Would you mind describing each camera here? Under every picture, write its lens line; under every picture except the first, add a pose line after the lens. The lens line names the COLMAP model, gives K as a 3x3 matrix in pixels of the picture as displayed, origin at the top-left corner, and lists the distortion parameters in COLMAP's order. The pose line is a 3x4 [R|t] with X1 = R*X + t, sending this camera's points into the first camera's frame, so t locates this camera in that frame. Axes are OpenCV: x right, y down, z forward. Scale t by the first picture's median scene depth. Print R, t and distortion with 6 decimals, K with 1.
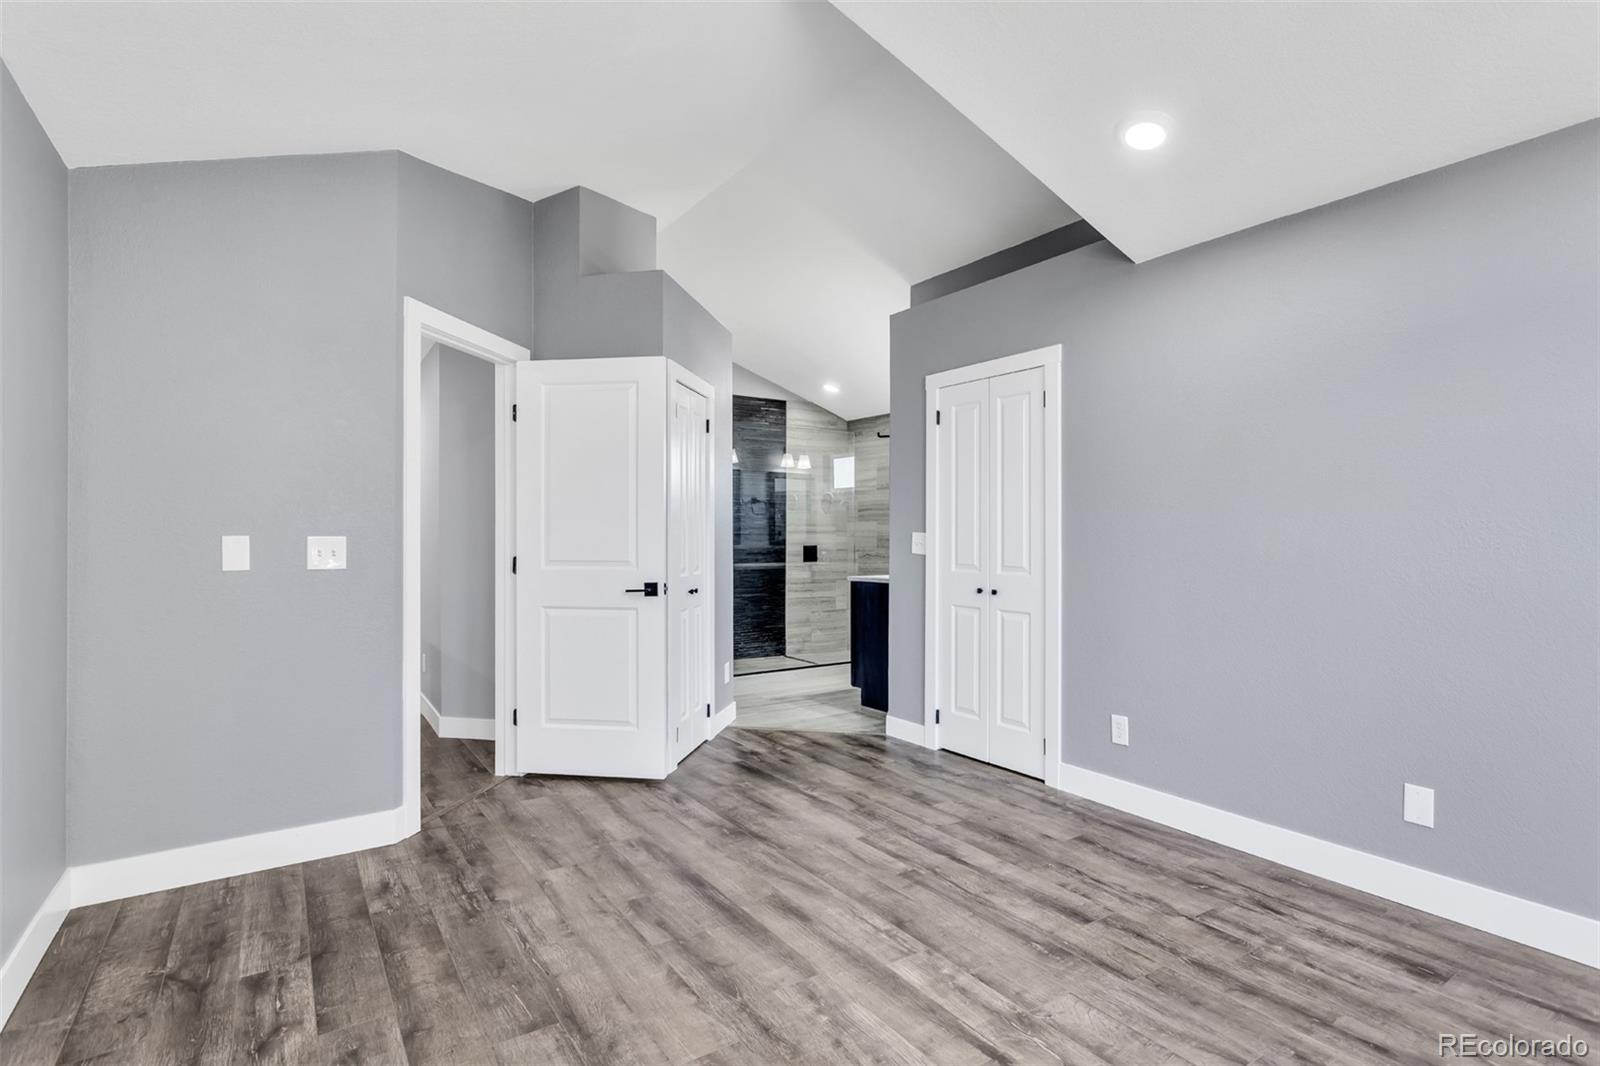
lens RADIAL K [[795.2, 0, 798.9], [0, 795.2, 535.6], [0, 0, 1]] dist [0.001943, 0.000925]
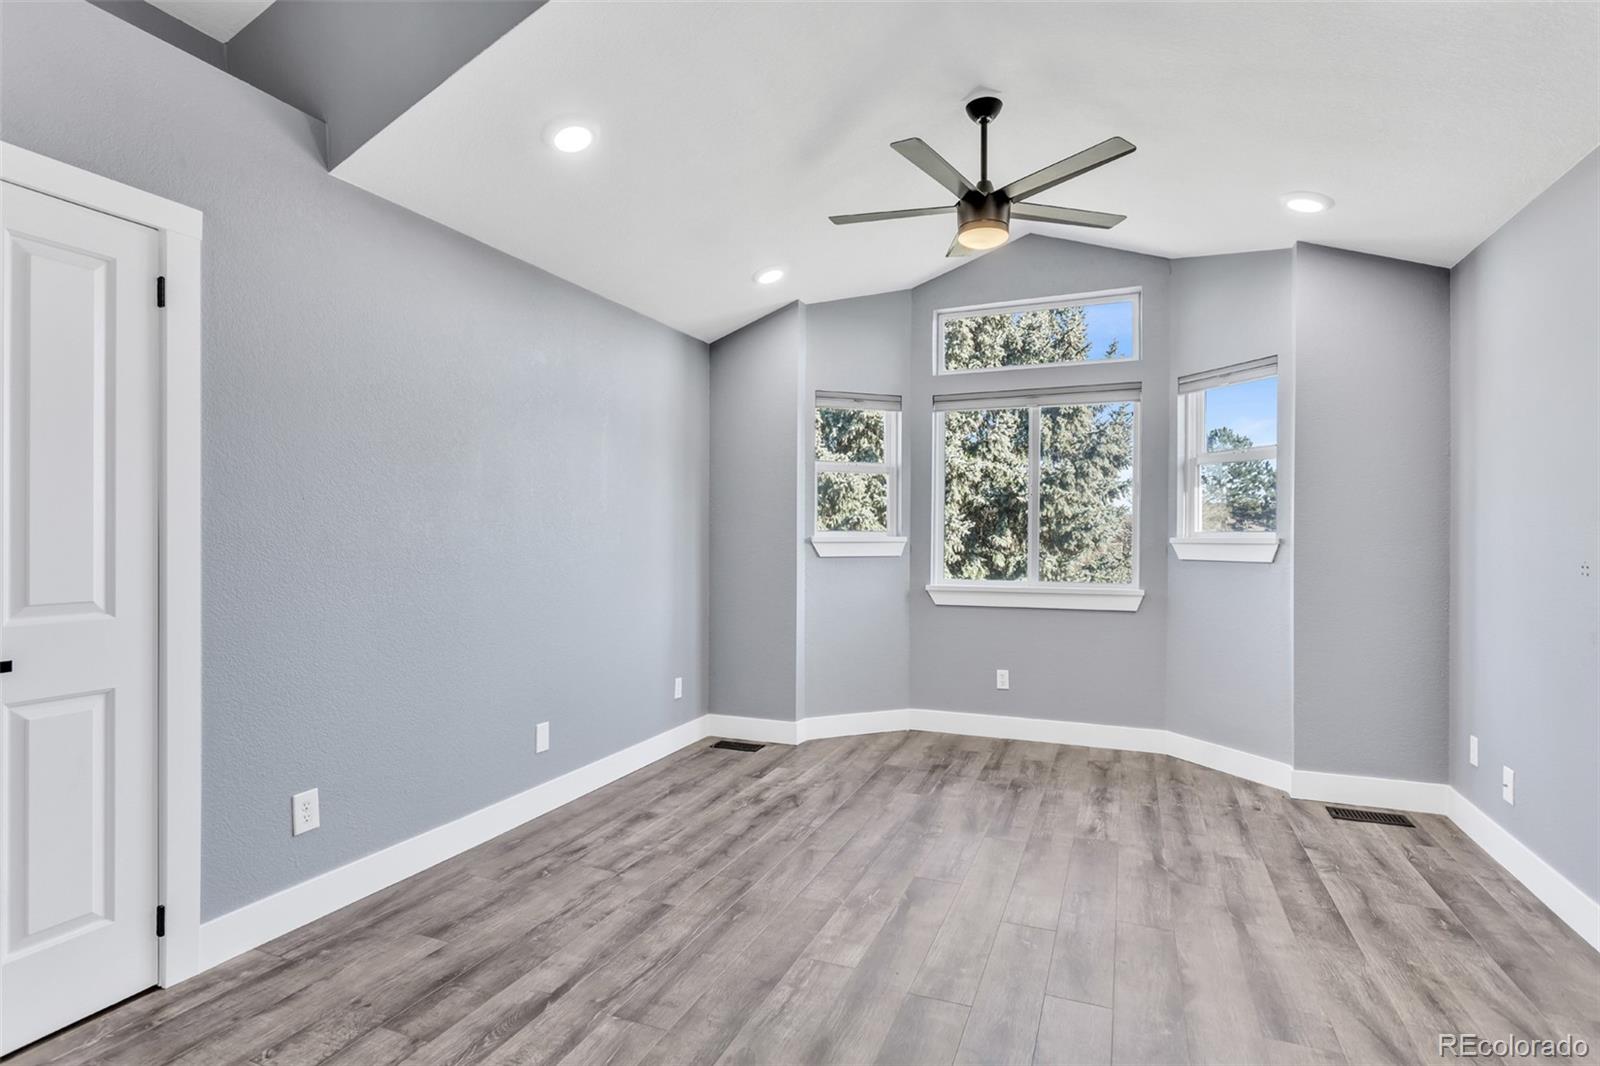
lens RADIAL K [[795.2, 0, 798.9], [0, 795.2, 535.6], [0, 0, 1]] dist [0.001943, 0.000925]
pose [[-0.555624, 0.001085, 0.831433, -0.554101], [0.001267, 0.999999, -0.000459, -0.003201], [-0.831433, 0.000799, -0.555625, 1.307159]]
